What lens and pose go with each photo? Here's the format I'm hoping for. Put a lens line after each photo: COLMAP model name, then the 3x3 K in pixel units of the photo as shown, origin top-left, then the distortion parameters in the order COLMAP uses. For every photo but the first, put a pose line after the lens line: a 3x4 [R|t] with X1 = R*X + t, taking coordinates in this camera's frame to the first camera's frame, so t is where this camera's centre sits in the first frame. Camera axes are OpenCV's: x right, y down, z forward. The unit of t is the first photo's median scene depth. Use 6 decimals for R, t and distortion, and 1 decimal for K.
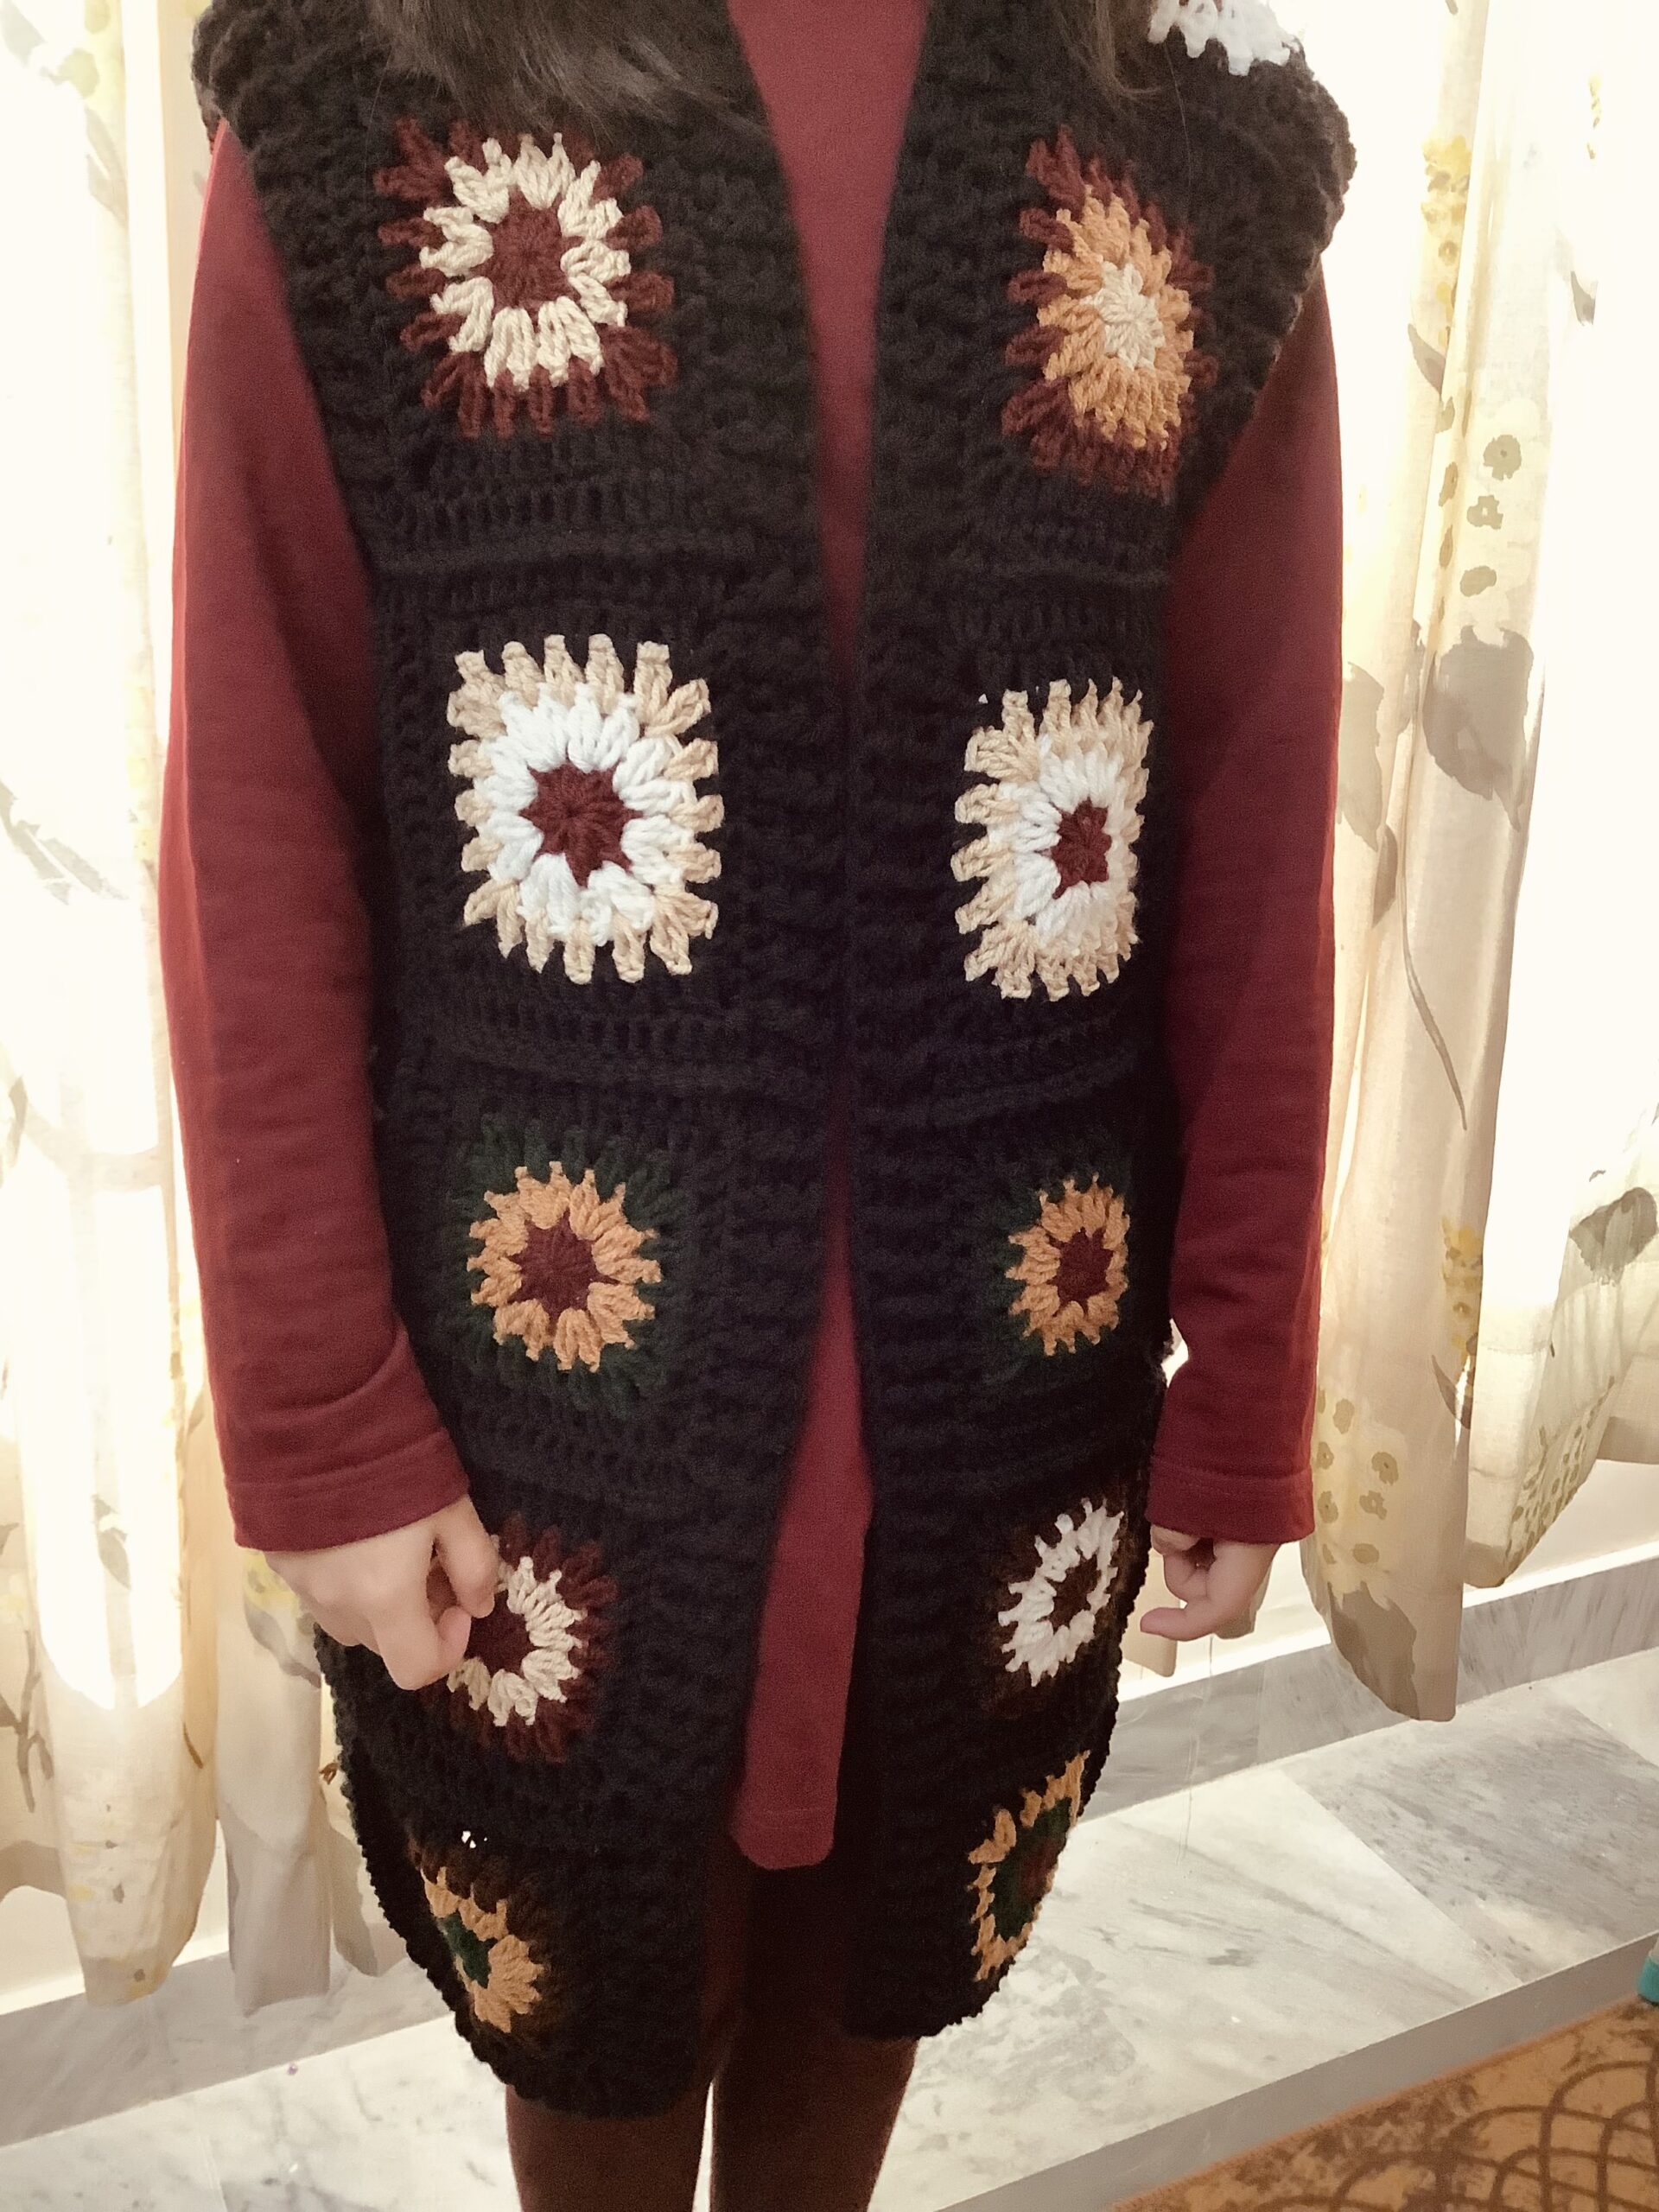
lens RADIAL K [[2019.4, 0, 837.0], [0, 2019.4, 1124.4], [0, 0, 1]] dist [0.012020, 0.000000]
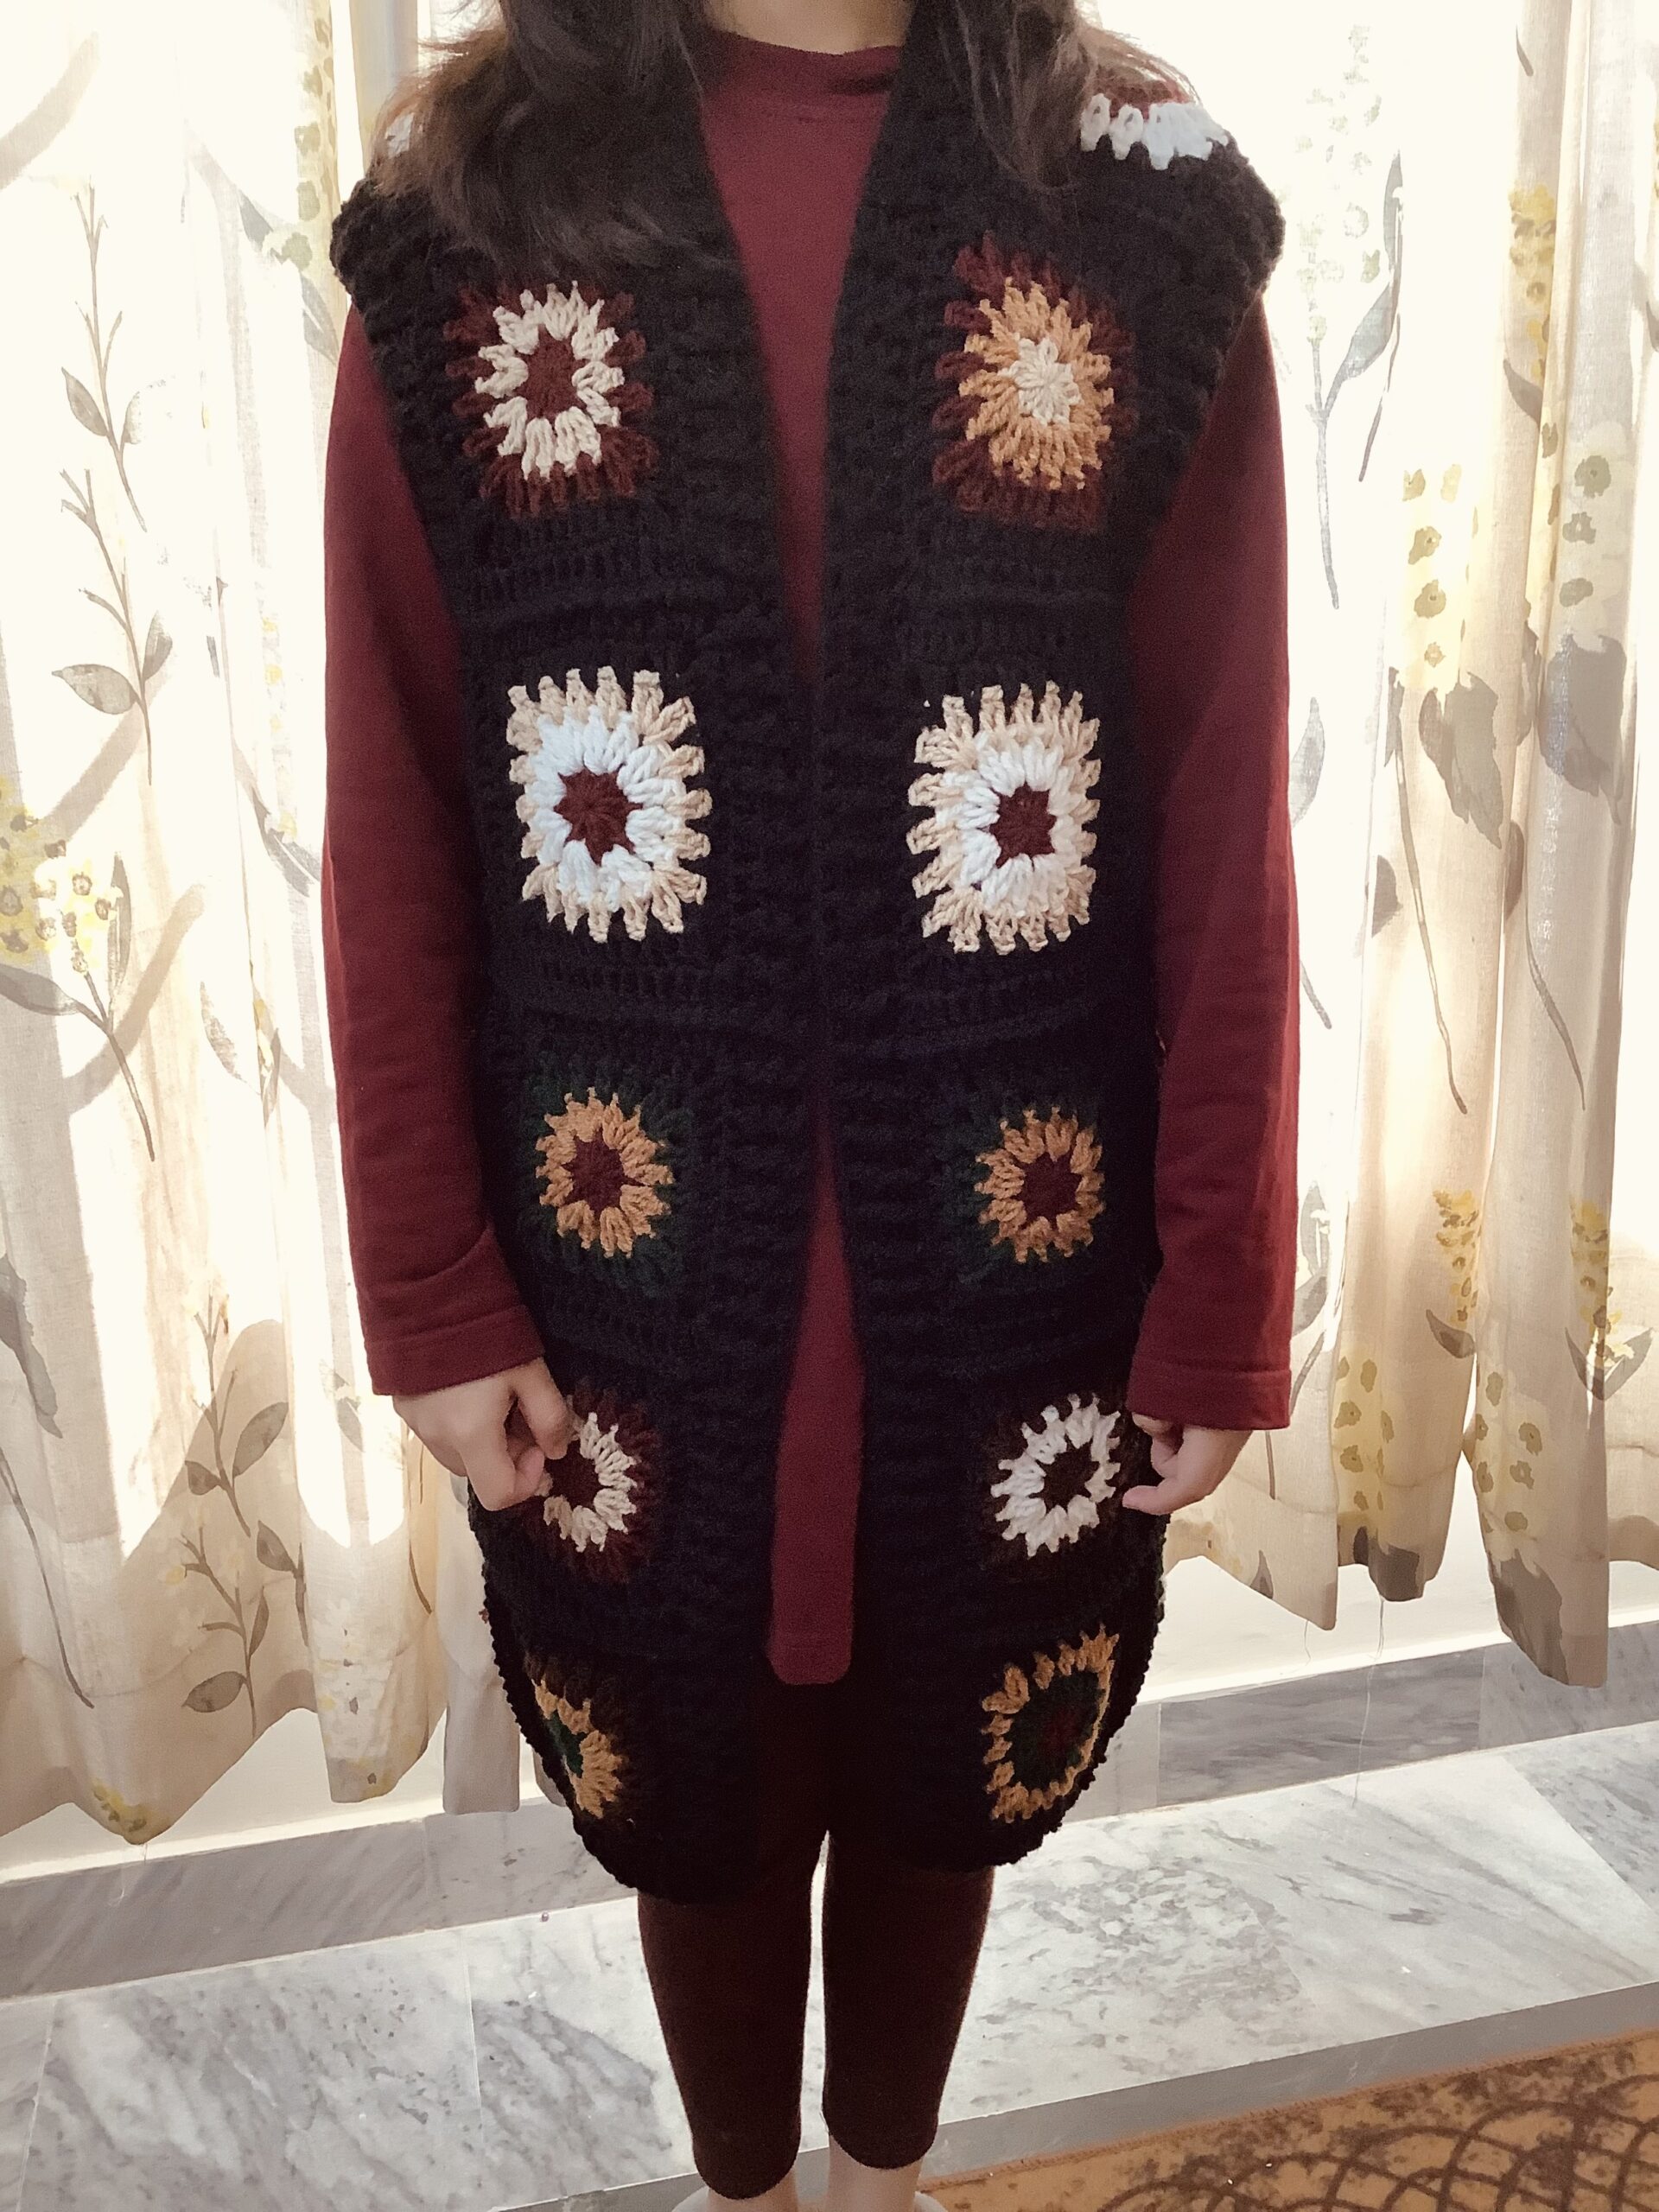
lens RADIAL K [[2019.4, 0, 862.2], [0, 2019.4, 1135.6], [0, 0, 1]] dist [0.012020, 0.000000]
pose [[0.976190, 0.013995, -0.216464, 0.150865], [-0.017791, 0.999720, -0.015598, 0.033570], [0.216185, 0.019077, 0.976166, -0.097087]]
